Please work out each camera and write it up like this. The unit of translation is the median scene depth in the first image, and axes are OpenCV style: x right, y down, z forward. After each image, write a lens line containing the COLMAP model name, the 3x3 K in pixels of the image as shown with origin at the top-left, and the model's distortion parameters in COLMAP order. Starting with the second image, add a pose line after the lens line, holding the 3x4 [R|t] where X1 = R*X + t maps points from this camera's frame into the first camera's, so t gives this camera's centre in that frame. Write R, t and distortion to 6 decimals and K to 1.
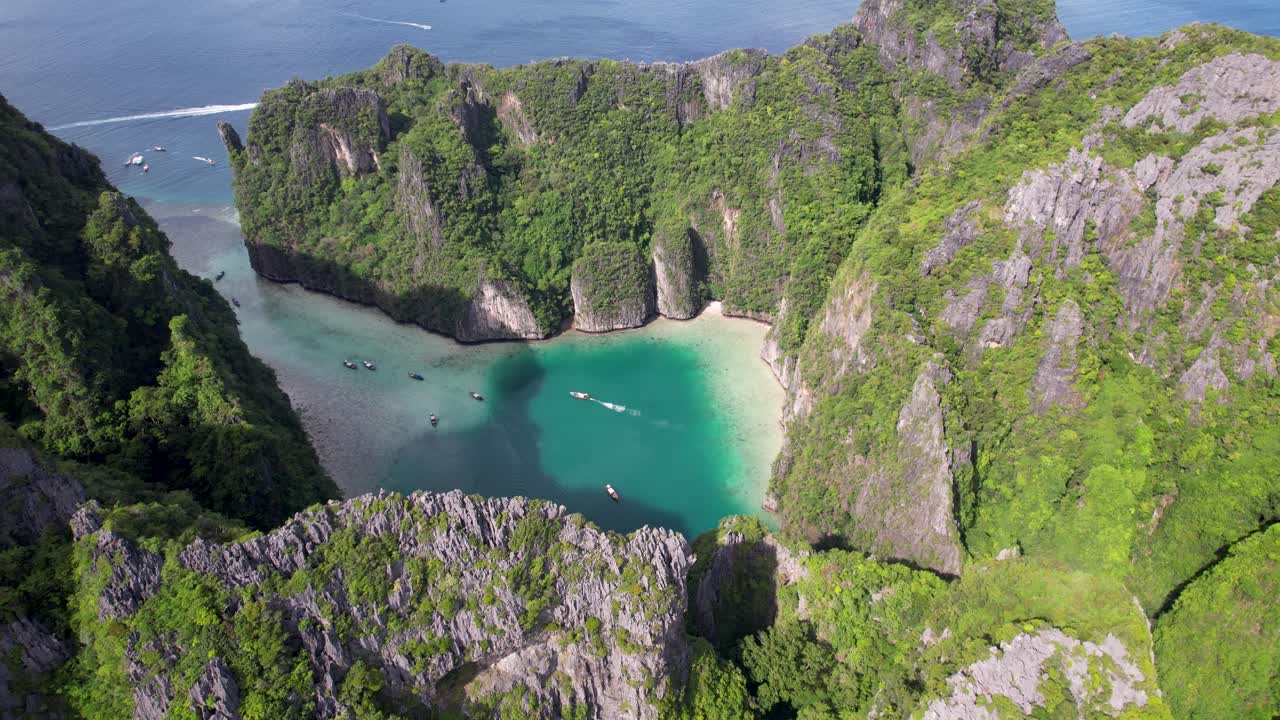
lens RADIAL K [[817.5, 0, 640.0], [0, 817.5, 360.0], [0, 0, 1]] dist [-0.060697, 0.050151]
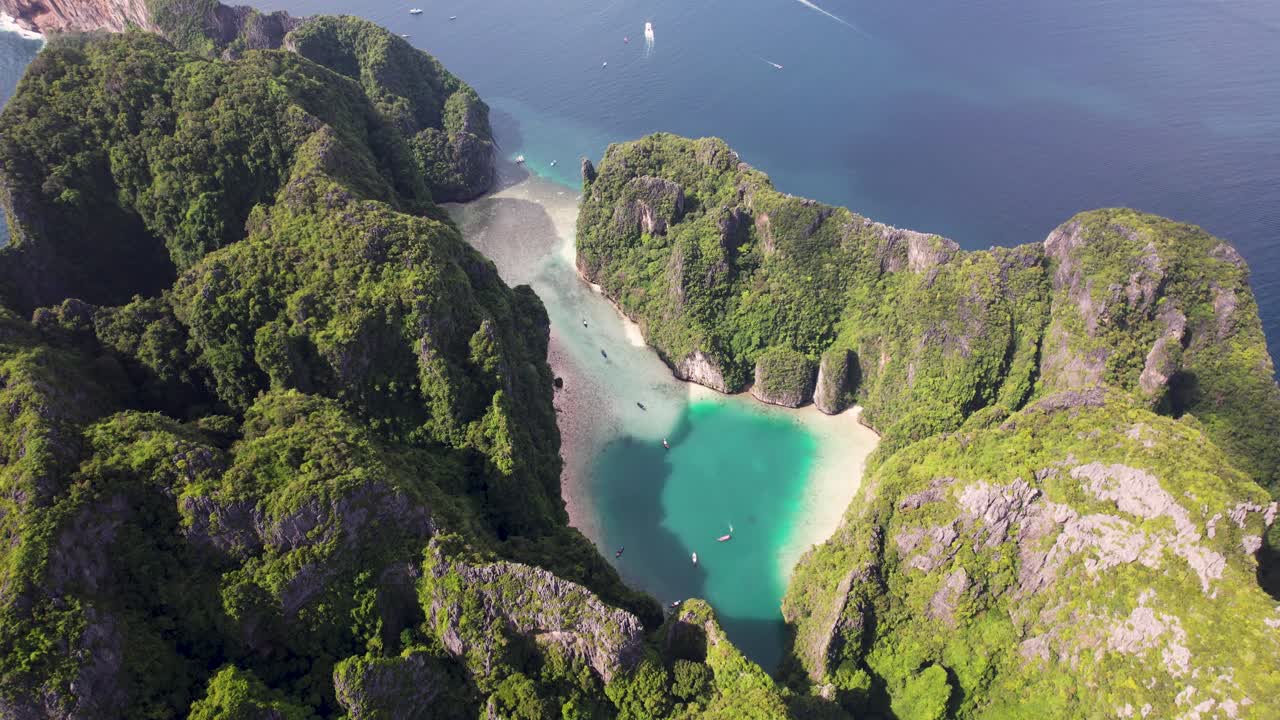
lens RADIAL K [[817.5, 0, 640.0], [0, 817.5, 360.0], [0, 0, 1]] dist [-0.060697, 0.050151]
pose [[0.872387, 0.356448, -0.334494, 0.220496], [-0.287701, 0.927633, 0.238170, -0.397077], [0.395183, -0.111542, 0.911805, -0.403147]]
